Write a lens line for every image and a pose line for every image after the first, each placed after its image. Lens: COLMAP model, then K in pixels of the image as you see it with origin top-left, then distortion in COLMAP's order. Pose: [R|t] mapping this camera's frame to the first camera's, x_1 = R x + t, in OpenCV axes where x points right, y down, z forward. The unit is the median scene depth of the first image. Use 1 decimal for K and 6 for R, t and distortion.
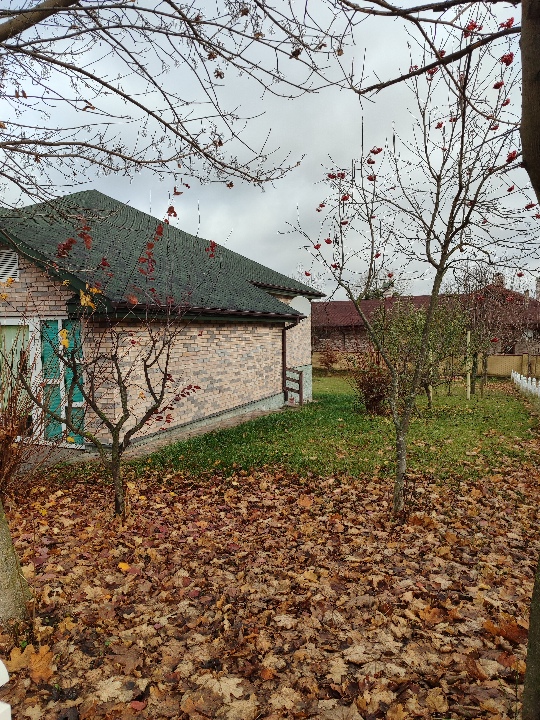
lens RADIAL K [[510.4, 0, 267.3], [0, 510.4, 360.6], [0, 0, 1]] dist [0.029024, -0.022416]
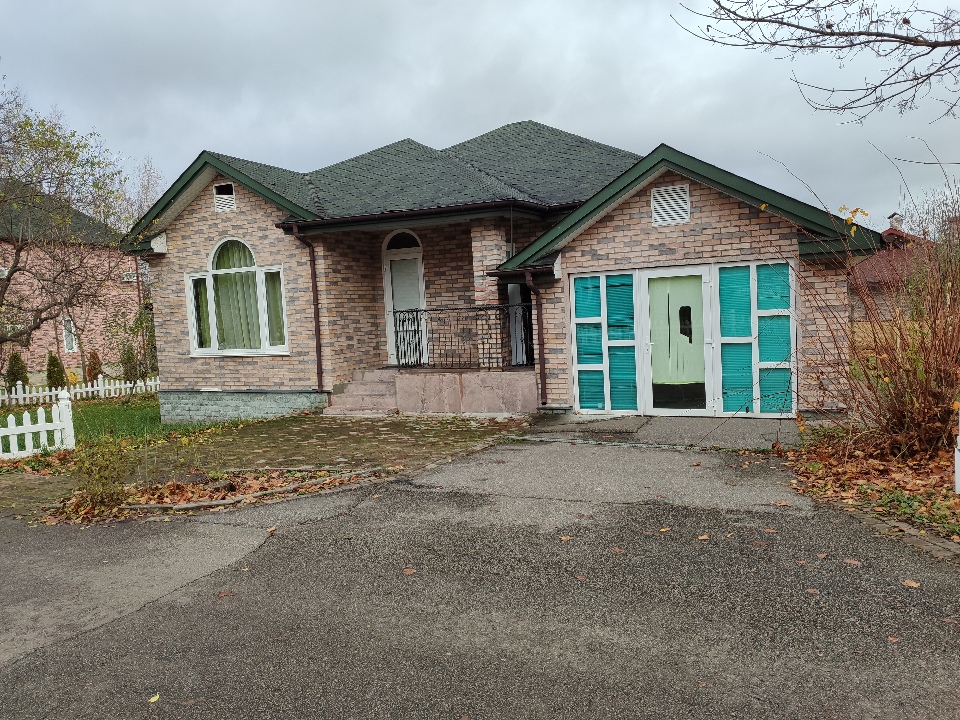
lens RADIAL K [[680.5, 0, 475.9], [0, 680.5, 362.8], [0, 0, 1]] dist [0.029024, -0.022416]
pose [[0.998406, -0.042754, -0.036846, -1.544581], [0.043483, 0.998869, 0.019216, 0.071380], [0.035983, -0.020788, 0.999136, -0.243271]]
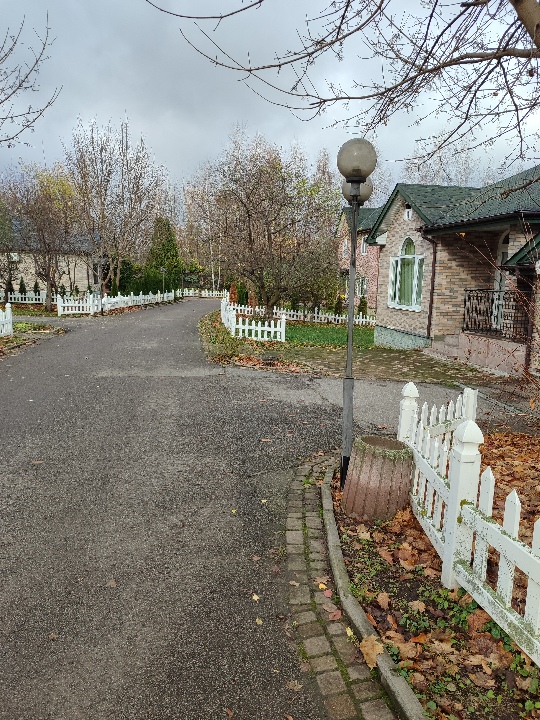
lens RADIAL K [[510.4, 0, 272.1], [0, 510.4, 359.9], [0, 0, 1]] dist [0.029024, -0.022416]
pose [[0.550463, 0.149087, -0.821440, -0.120891], [-0.079033, 0.988813, 0.126503, 0.020707], [0.831110, -0.004714, 0.556087, -0.112628]]
